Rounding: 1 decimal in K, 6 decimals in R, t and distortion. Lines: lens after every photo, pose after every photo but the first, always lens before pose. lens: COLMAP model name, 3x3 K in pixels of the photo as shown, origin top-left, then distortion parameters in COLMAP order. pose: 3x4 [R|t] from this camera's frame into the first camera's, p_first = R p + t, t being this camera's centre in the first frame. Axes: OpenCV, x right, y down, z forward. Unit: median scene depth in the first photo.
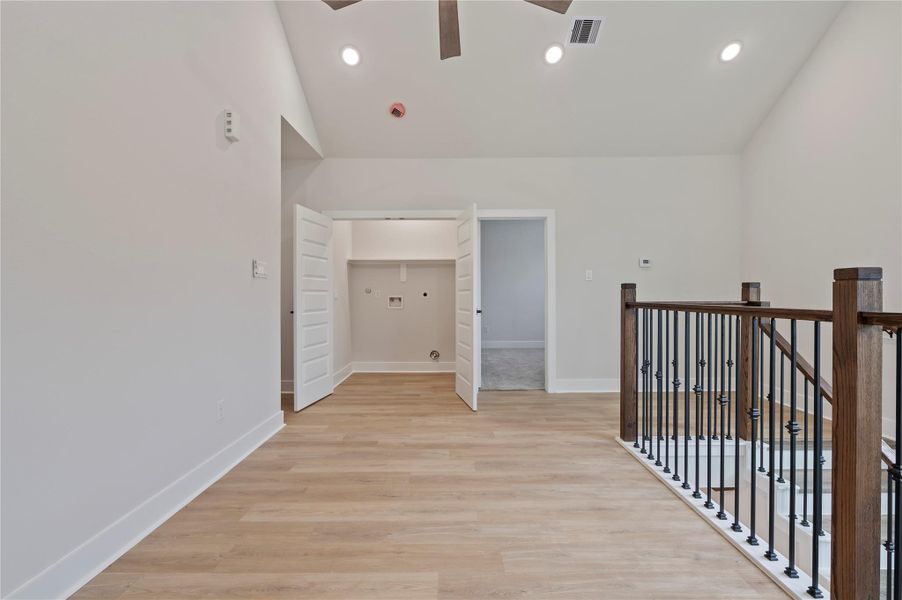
lens RADIAL K [[388.6, 0, 451.0], [0, 388.6, 300.0], [0, 0, 1]] dist [-0.001303, -0.000191]
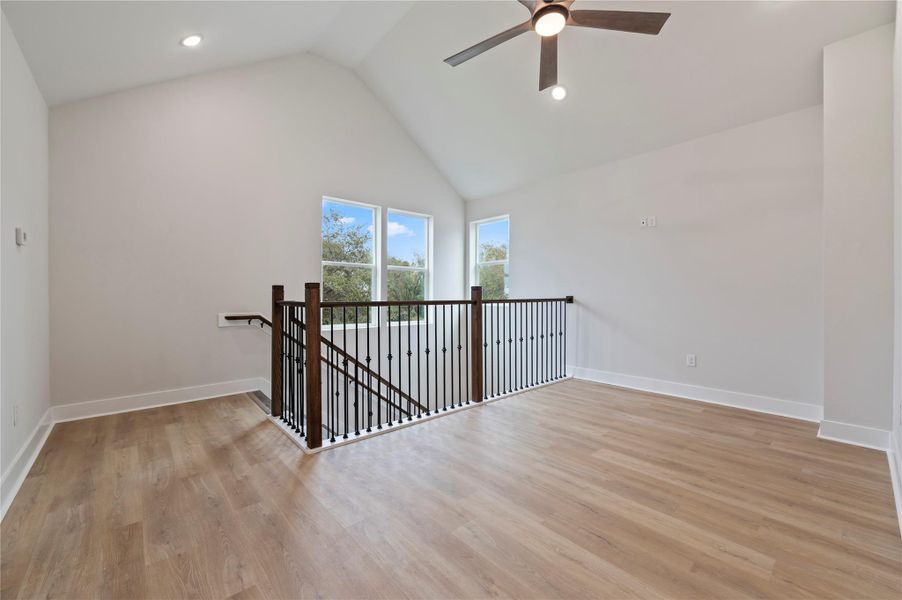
lens RADIAL K [[364.8, 0, 458.1], [0, 364.8, 298.4], [0, 0, 1]] dist [0.002022, 0.000214]
pose [[-0.675323, 0.002454, 0.737518, -0.542630], [0.017578, 0.999764, 0.012769, -0.011141], [-0.737312, 0.021587, -0.675207, 1.647677]]
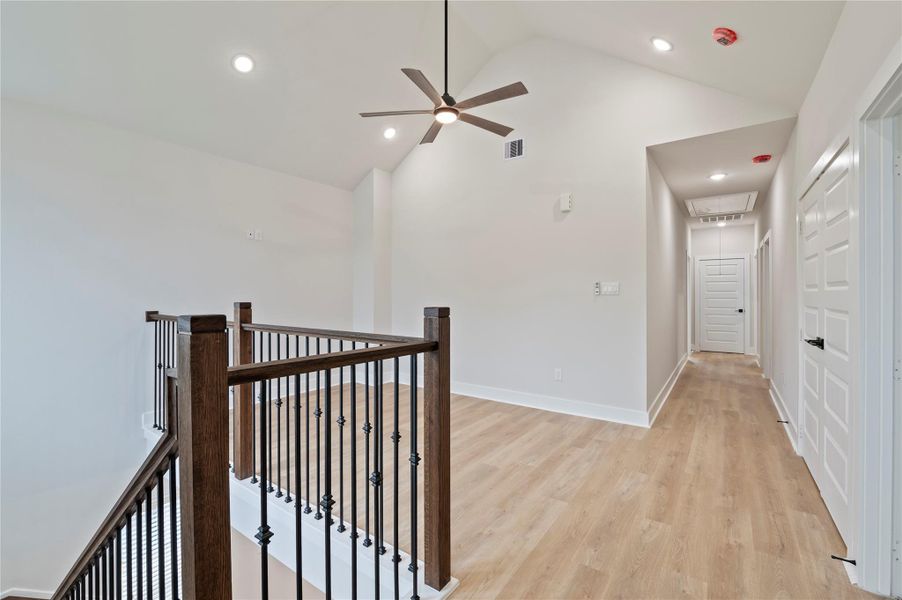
lens RADIAL K [[388.6, 0, 451.0], [0, 388.6, 300.0], [0, 0, 1]] dist [-0.001303, -0.000191]
pose [[-0.573726, 0.010325, -0.818982, 1.109668], [-0.012090, 0.999705, 0.021072, -0.076073], [0.818958, 0.021991, -0.573432, 1.640743]]
